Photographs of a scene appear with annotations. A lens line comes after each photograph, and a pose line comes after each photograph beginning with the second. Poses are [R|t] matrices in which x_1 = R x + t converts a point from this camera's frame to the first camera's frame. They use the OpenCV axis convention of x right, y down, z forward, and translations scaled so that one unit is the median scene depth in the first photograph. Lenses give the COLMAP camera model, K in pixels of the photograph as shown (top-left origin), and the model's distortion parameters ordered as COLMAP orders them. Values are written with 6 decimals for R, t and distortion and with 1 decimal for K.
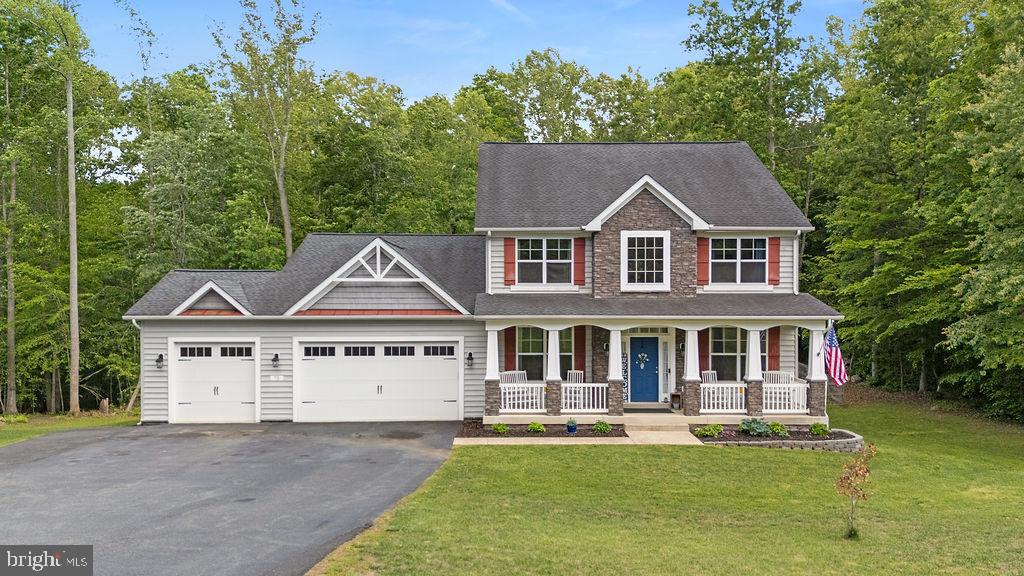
lens RADIAL K [[799.5, 0, 511.7], [0, 799.5, 307.4], [0, 0, 1]] dist [0.067194, -0.061192]
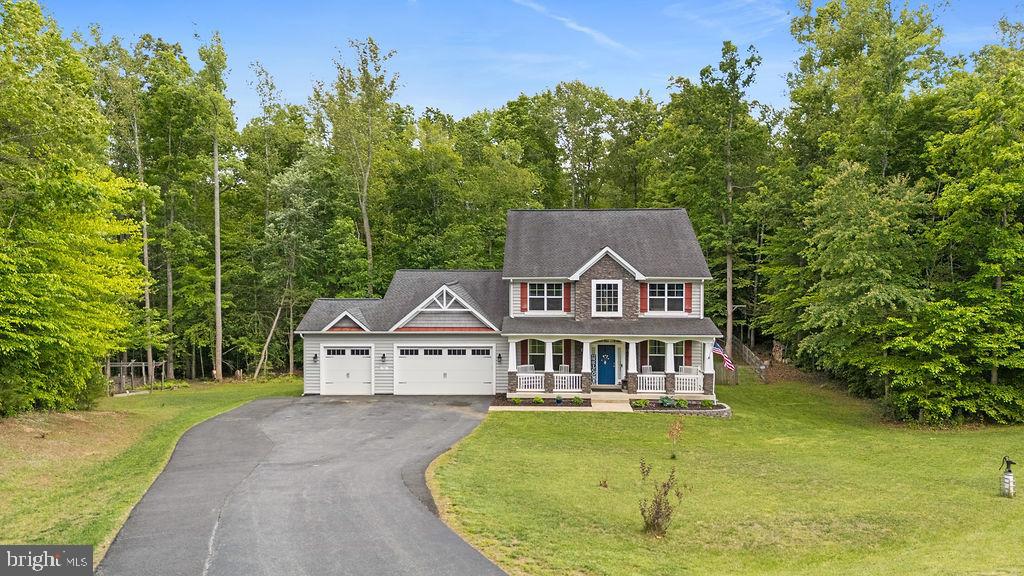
lens RADIAL K [[748.9, 0, 514.1], [0, 748.9, 285.8], [0, 0, 1]] dist [0.065472, -0.063640]
pose [[0.998786, 0.002759, -0.049179, 0.053111], [-0.001904, 0.999846, 0.017426, -0.109990], [0.049219, -0.017311, 0.998638, -0.534570]]
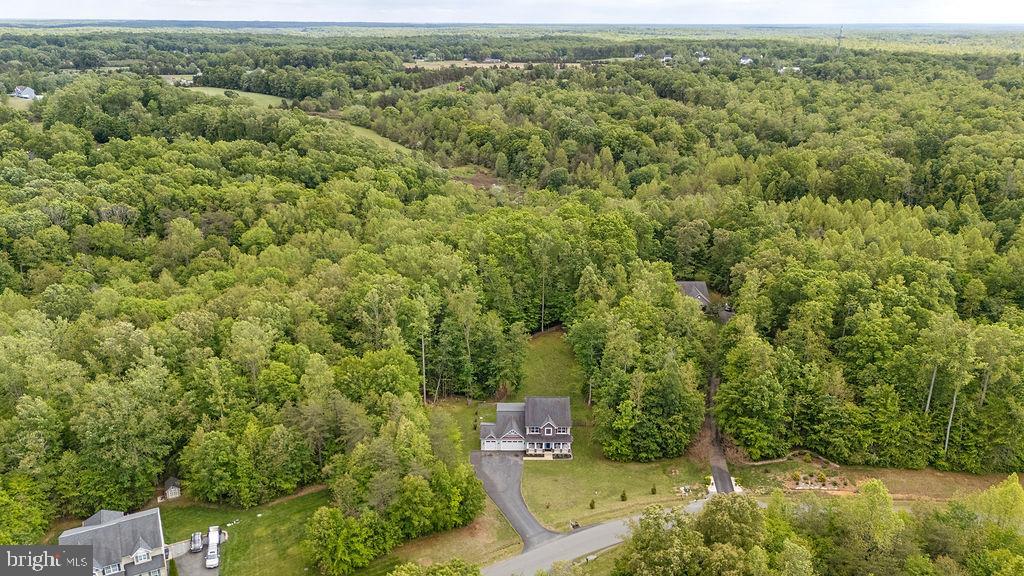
lens RADIAL K [[748.9, 0, 512.7], [0, 748.9, 287.0], [0, 0, 1]] dist [0.065472, -0.063640]
pose [[0.999870, 0.012460, -0.010249, -0.109037], [-0.008398, 0.944381, 0.328745, -3.614215], [0.013775, -0.328616, 0.944363, -5.138665]]
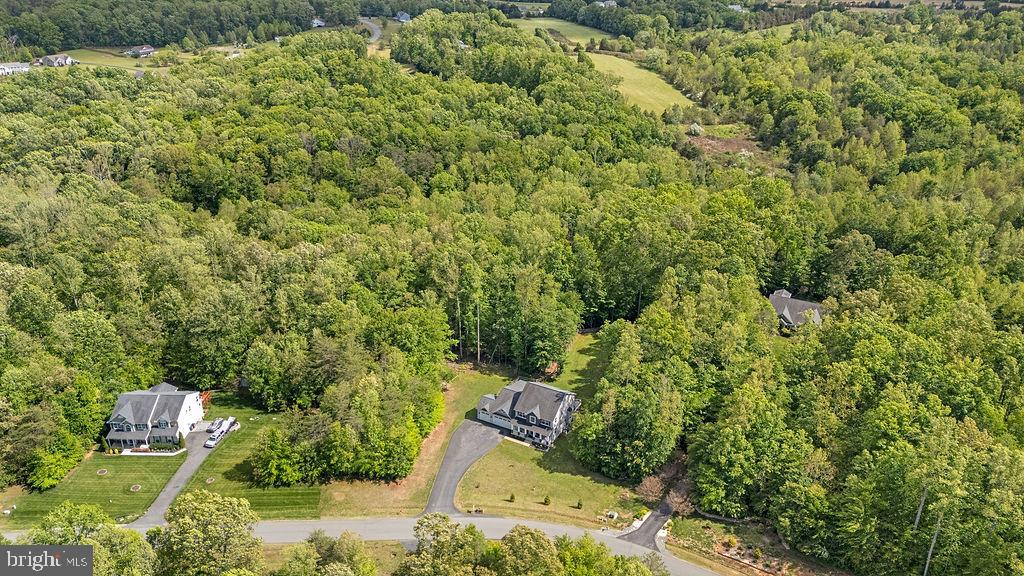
lens RADIAL K [[748.9, 0, 510.2], [0, 748.9, 284.0], [0, 0, 1]] dist [0.065472, -0.063640]
pose [[0.870111, 0.216776, -0.442622, 2.916258], [-0.014484, 0.908936, 0.416683, -4.287483], [0.492642, -0.356150, 0.794016, -4.412281]]
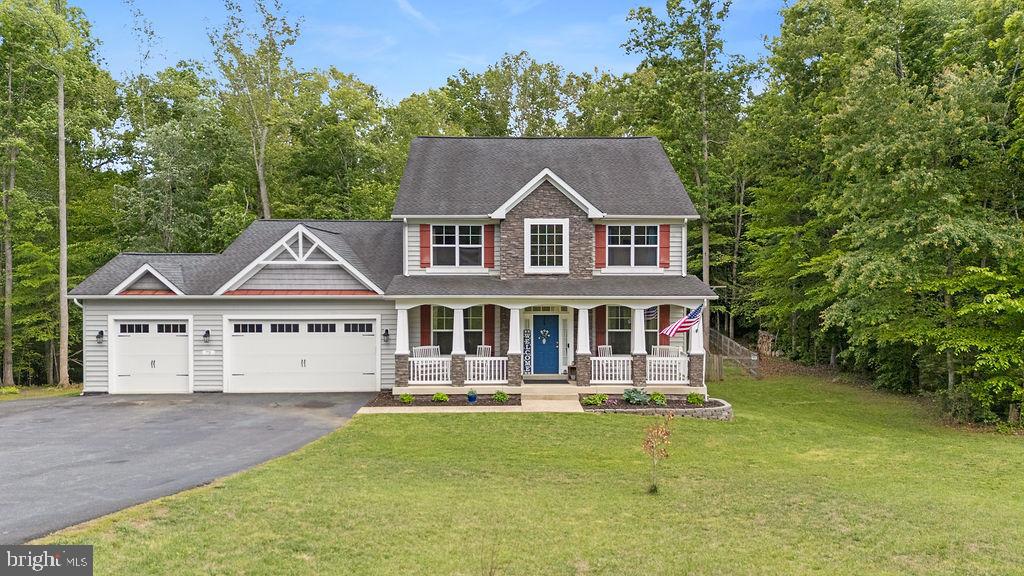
lens RADIAL K [[748.9, 0, 517.0], [0, 748.9, 277.0], [0, 0, 1]] dist [0.065472, -0.063640]
pose [[0.999976, 0.001300, 0.006749, 0.119797], [-0.001217, 0.999923, -0.012309, -0.002402], [-0.006765, 0.012301, 0.999901, -0.031108]]
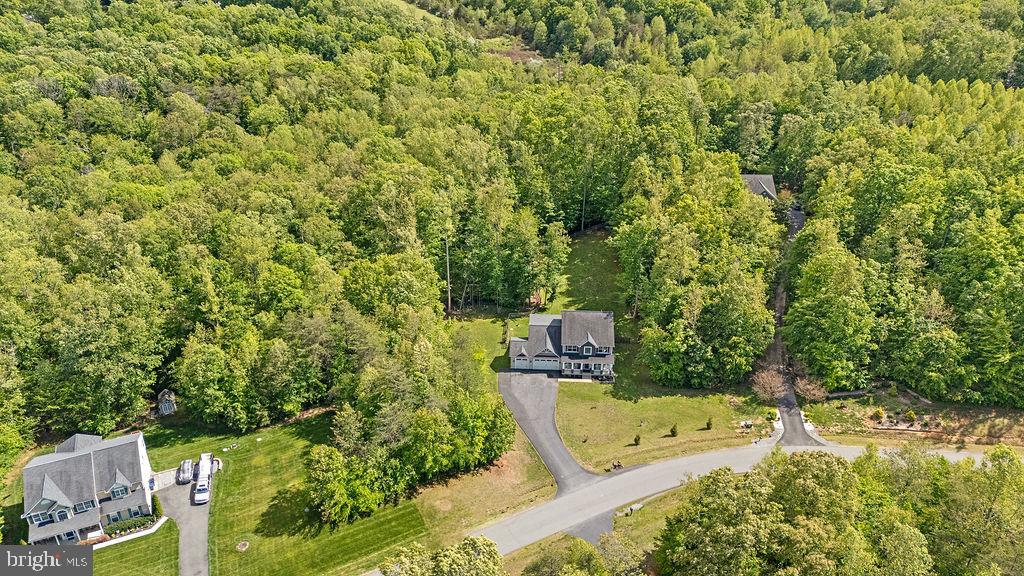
lens RADIAL K [[748.9, 0, 512.4], [0, 748.9, 289.9], [0, 0, 1]] dist [0.065472, -0.063640]
pose [[0.997901, 0.038177, -0.052314, -0.143554], [-0.008739, 0.879768, 0.475324, -3.378219], [0.064171, -0.473869, 0.878254, -4.141600]]
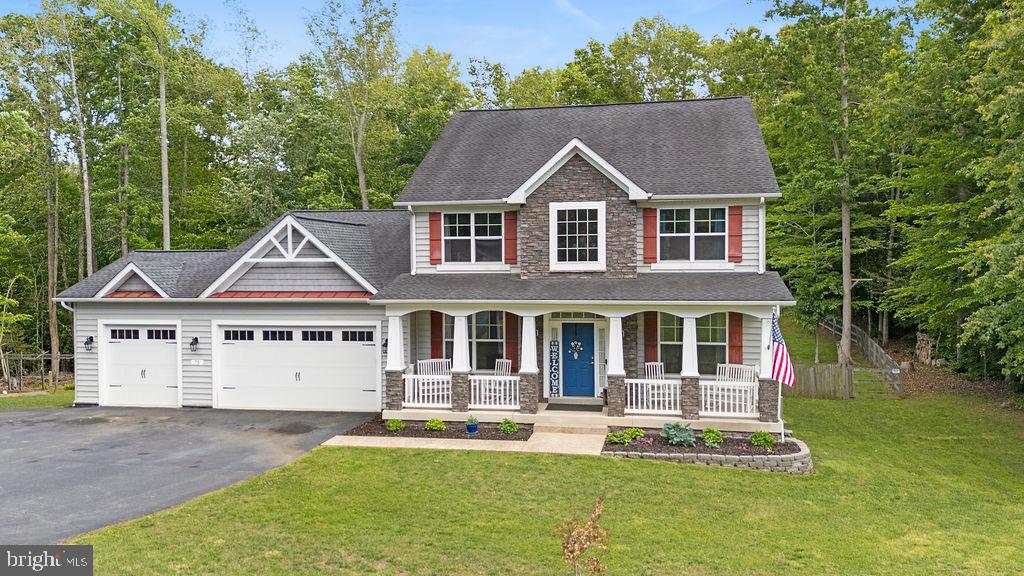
lens RADIAL K [[748.9, 0, 527.9], [0, 748.9, 286.2], [0, 0, 1]] dist [0.065472, -0.063640]
pose [[0.980504, -0.000408, -0.196496, 0.275985], [0.003361, 0.999886, 0.014694, -0.015659], [0.196468, -0.015068, 0.980394, 0.185167]]
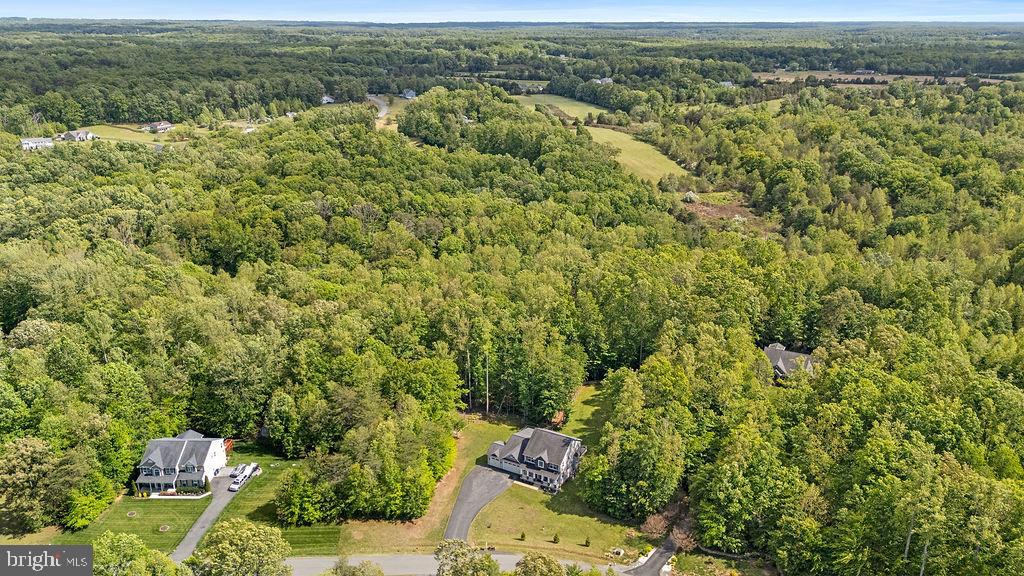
lens RADIAL K [[748.9, 0, 510.4], [0, 748.9, 282.7], [0, 0, 1]] dist [0.065472, -0.063640]
pose [[0.870859, 0.170500, -0.461014, 3.104859], [-0.010630, 0.944225, 0.329130, -4.307679], [0.491418, -0.281725, 0.824099, -4.920506]]
